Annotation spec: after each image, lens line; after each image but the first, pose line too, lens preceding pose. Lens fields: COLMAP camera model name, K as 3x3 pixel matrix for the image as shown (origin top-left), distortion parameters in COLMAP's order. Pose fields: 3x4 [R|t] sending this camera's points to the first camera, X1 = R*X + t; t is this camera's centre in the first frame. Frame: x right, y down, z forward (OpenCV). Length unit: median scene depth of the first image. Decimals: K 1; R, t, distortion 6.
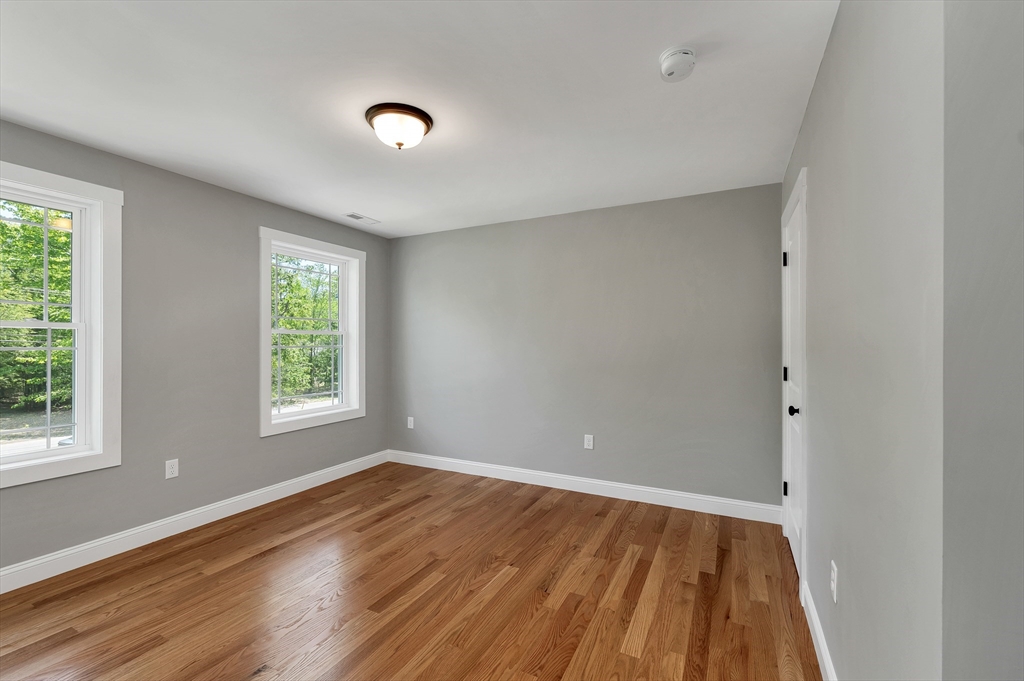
lens RADIAL K [[431.5, 0, 512.0], [0, 431.5, 340.5], [0, 0, 1]] dist [-0.000359, 0.000320]
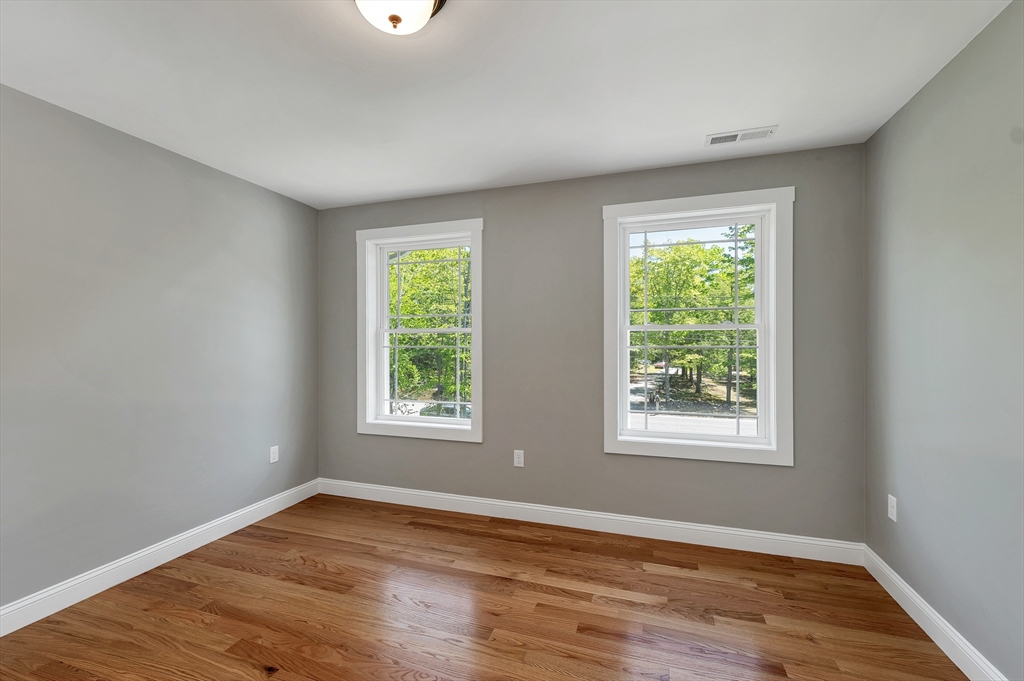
lens RADIAL K [[431.5, 0, 512.0], [0, 431.5, 340.5], [0, 0, 1]] dist [-0.000359, 0.000320]
pose [[0.147128, -0.006789, -0.989094, 0.223411], [0.008472, 0.999948, -0.005603, 0.005848], [0.989081, -0.007555, 0.147178, 0.649539]]
